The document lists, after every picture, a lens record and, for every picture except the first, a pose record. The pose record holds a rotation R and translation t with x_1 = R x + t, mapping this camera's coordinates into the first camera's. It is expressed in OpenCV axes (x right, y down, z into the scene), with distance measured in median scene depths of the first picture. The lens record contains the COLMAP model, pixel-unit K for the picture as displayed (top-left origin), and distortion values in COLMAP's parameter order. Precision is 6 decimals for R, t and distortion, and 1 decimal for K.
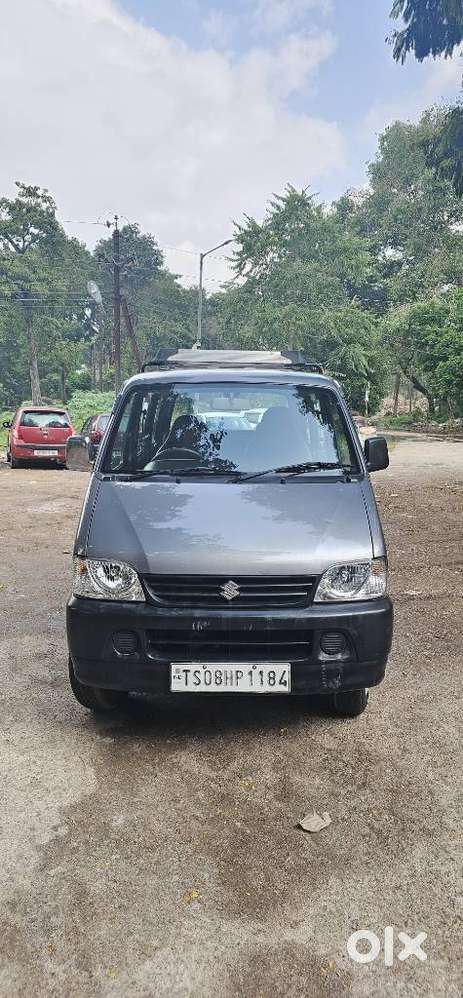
lens RADIAL K [[673.8, 0, 231.5], [0, 673.8, 499.0], [0, 0, 1]] dist [0.005560, 0.000683]
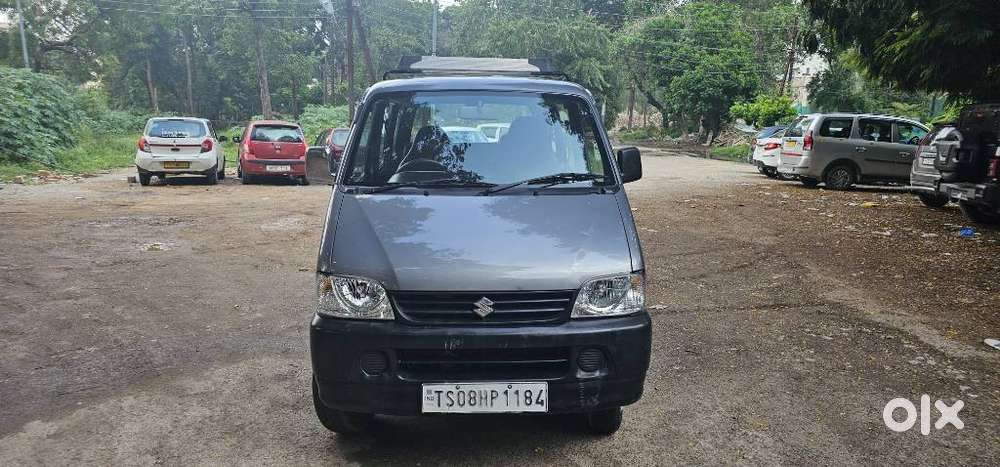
lens RADIAL K [[674.4, 0, 500.0], [0, 674.4, 233.5], [0, 0, 1]] dist [0.005545, 0.002404]
pose [[0.998776, -0.007838, 0.048840, -0.021843], [0.006467, 0.999582, 0.028167, 0.004085], [-0.049040, -0.027817, 0.998409, 0.041943]]
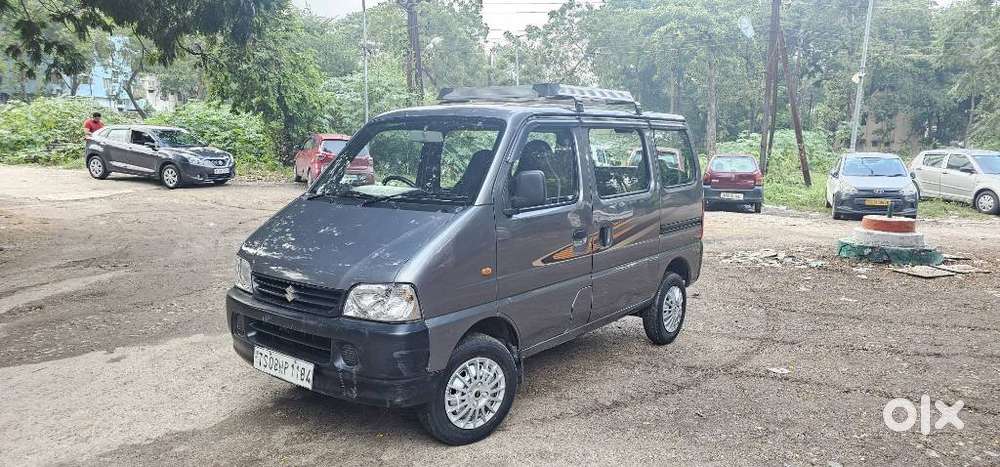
lens RADIAL K [[674.4, 0, 500.0], [0, 674.4, 233.5], [0, 0, 1]] dist [0.005545, 0.002404]
pose [[0.791174, 0.082057, -0.606061, 0.863138], [-0.088656, 0.995879, 0.019102, -0.021326], [0.605131, 0.038618, 0.795189, 0.239707]]
